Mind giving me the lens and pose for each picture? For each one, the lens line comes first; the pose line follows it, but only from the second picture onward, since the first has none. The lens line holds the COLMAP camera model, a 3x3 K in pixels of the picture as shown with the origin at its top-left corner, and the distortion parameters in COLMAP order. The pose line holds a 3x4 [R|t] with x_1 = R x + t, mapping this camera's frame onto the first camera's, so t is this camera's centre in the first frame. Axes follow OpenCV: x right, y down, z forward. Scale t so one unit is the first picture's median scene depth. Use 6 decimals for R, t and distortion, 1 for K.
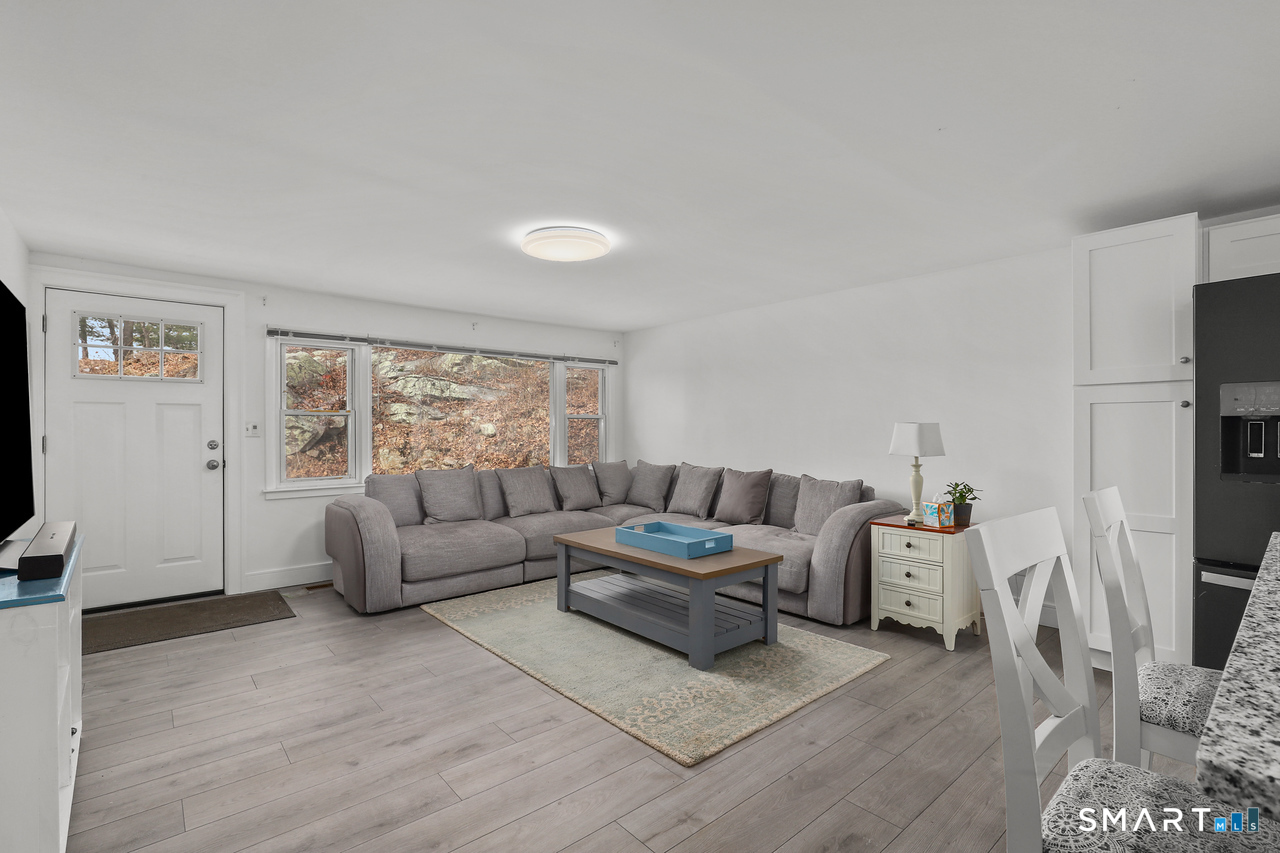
lens RADIAL K [[582.7, 0, 636.6], [0, 582.7, 431.8], [0, 0, 1]] dist [0.001548, -0.008396]
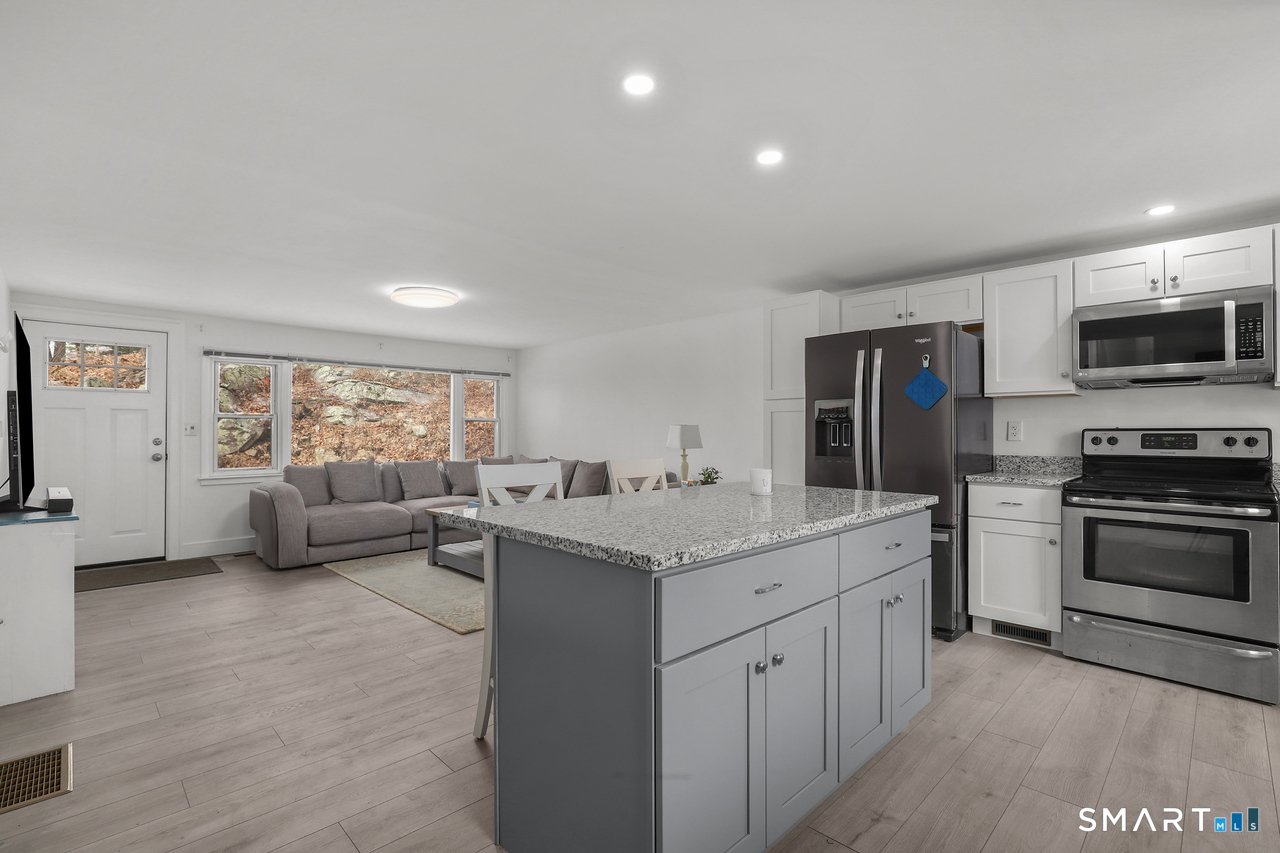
lens RADIAL K [[593.2, 0, 640.0], [0, 593.2, 426.5], [0, 0, 1]] dist [-0.001122, -0.000265]
pose [[0.998125, 0.001243, 0.061199, 0.213316], [-0.000472, 0.999920, -0.012602, 0.004583], [-0.061210, 0.012549, 0.998046, -0.311281]]
